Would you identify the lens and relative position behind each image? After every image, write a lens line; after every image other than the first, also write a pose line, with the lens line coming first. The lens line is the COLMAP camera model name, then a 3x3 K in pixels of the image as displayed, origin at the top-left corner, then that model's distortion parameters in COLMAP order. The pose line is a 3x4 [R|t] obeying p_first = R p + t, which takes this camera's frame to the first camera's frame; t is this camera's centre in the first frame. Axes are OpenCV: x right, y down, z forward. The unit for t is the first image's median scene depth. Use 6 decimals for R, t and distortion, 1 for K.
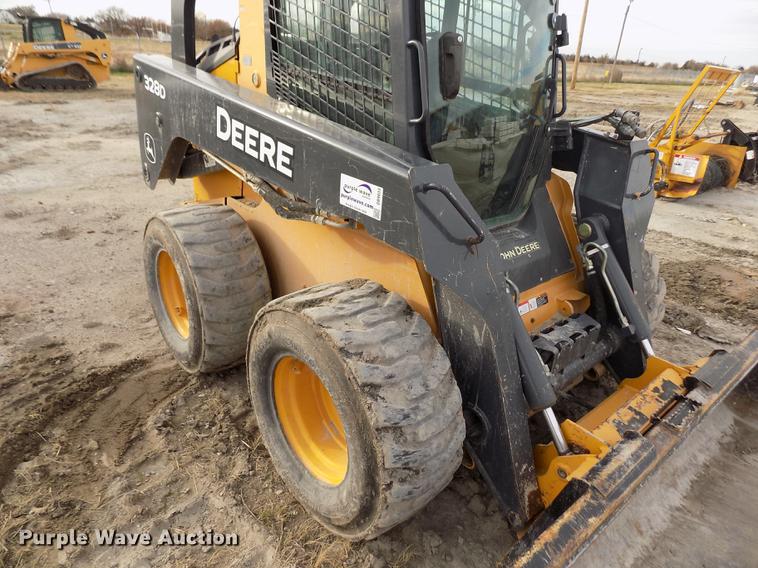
lens RADIAL K [[510.8, 0, 383.3], [0, 510.8, 278.2], [0, 0, 1]] dist [-0.074786, 0.075364]
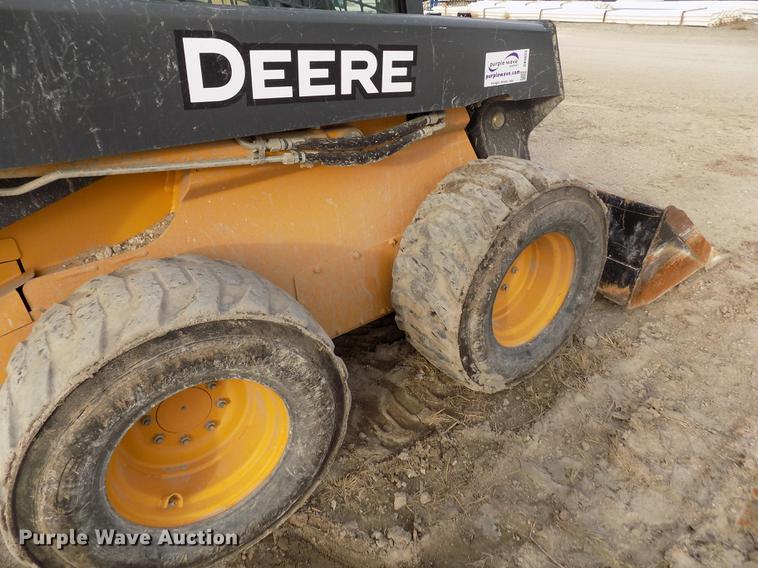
lens RADIAL K [[510.8, 0, 383.3], [0, 510.8, 278.2], [0, 0, 1]] dist [-0.074786, 0.075364]
pose [[0.101097, -0.552055, 0.827656, -0.820836], [0.441469, 0.770421, 0.459953, -0.293486], [-0.891563, 0.318885, 0.321603, 0.729117]]
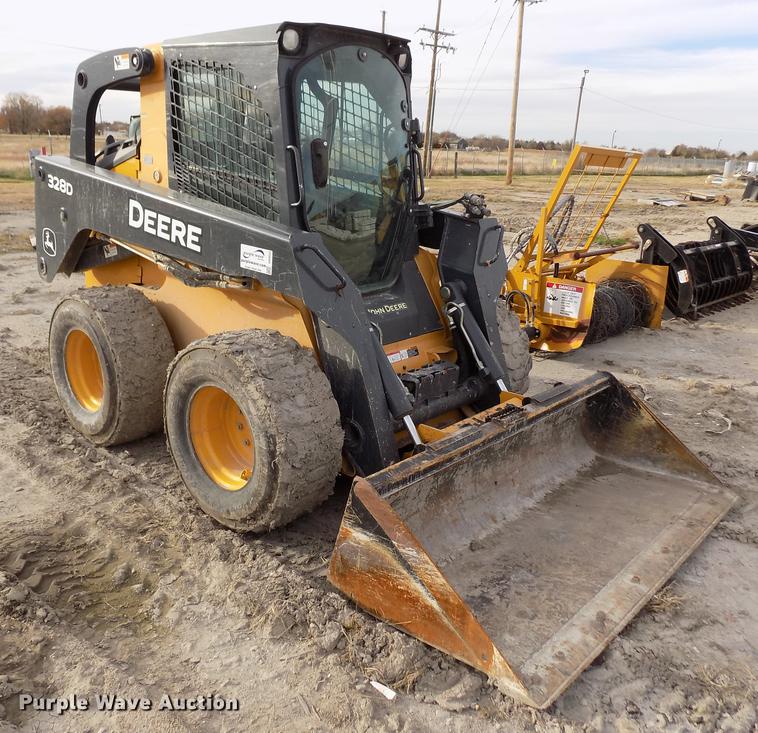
lens RADIAL K [[699.8, 0, 341.6], [0, 699.8, 382.0], [0, 0, 1]] dist [-0.086693, 0.082353]
pose [[0.995545, -0.044617, 0.083064, 0.009315], [0.050781, 0.995991, -0.073638, 0.222352], [-0.079446, 0.077528, 0.993820, -0.595736]]
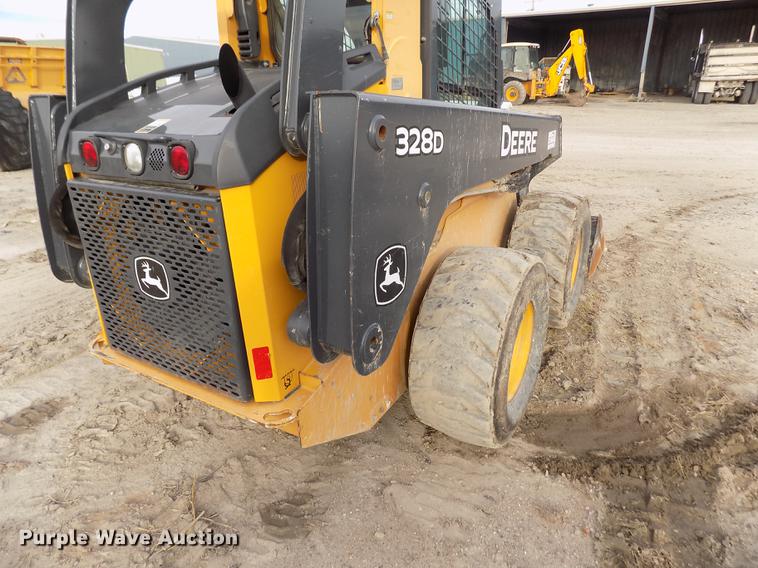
lens RADIAL K [[510.8, 0, 383.3], [0, 510.8, 278.2], [0, 0, 1]] dist [-0.074786, 0.075364]
pose [[-0.329188, -0.396130, 0.857156, -1.190160], [0.383941, 0.773174, 0.504769, -0.683146], [-0.862685, 0.495261, -0.102429, 1.418950]]
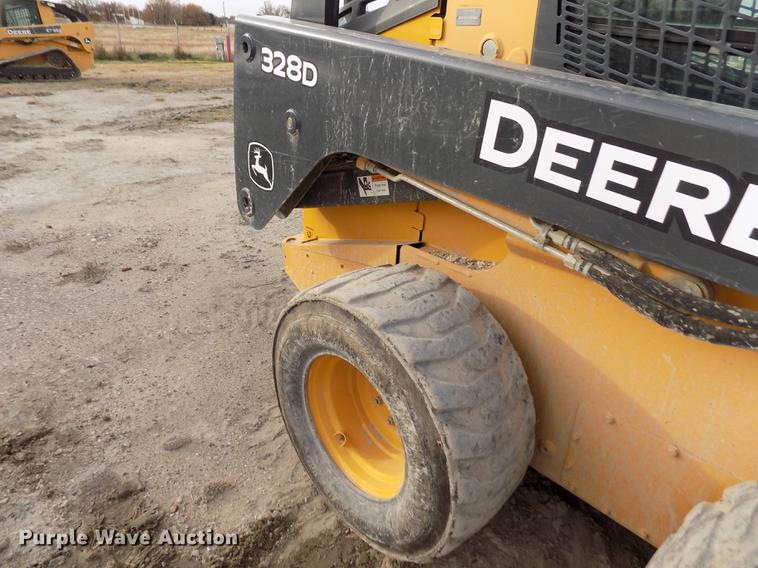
lens RADIAL K [[510.8, 0, 383.3], [0, 510.8, 278.2], [0, 0, 1]] dist [-0.074786, 0.075364]
pose [[0.998995, -0.035554, 0.027277, -0.447015], [0.034707, 0.998920, 0.030898, -0.178900], [-0.028347, -0.029920, 0.999150, 0.484974]]
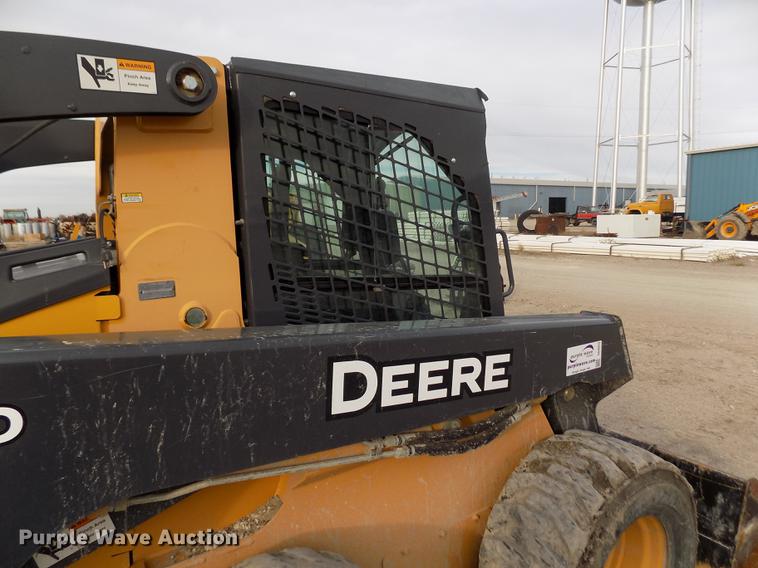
lens RADIAL K [[510.8, 0, 383.3], [0, 510.8, 278.2], [0, 0, 1]] dist [-0.074786, 0.075364]
pose [[0.139501, -0.181653, 0.973417, -0.841647], [0.429498, 0.896847, 0.105812, -0.452530], [-0.892228, 0.403320, 0.203131, 0.778572]]
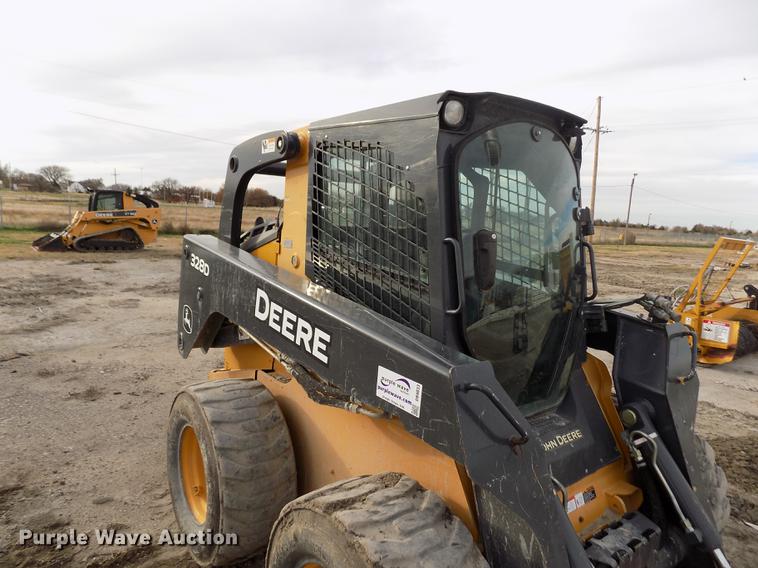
lens RADIAL K [[510.8, 0, 383.3], [0, 510.8, 278.2], [0, 0, 1]] dist [-0.074786, 0.075364]
pose [[0.998914, 0.009109, -0.045699, -0.021718], [-0.022237, 0.955017, -0.295715, -0.054328], [0.040949, 0.296410, 0.954183, 0.001659]]
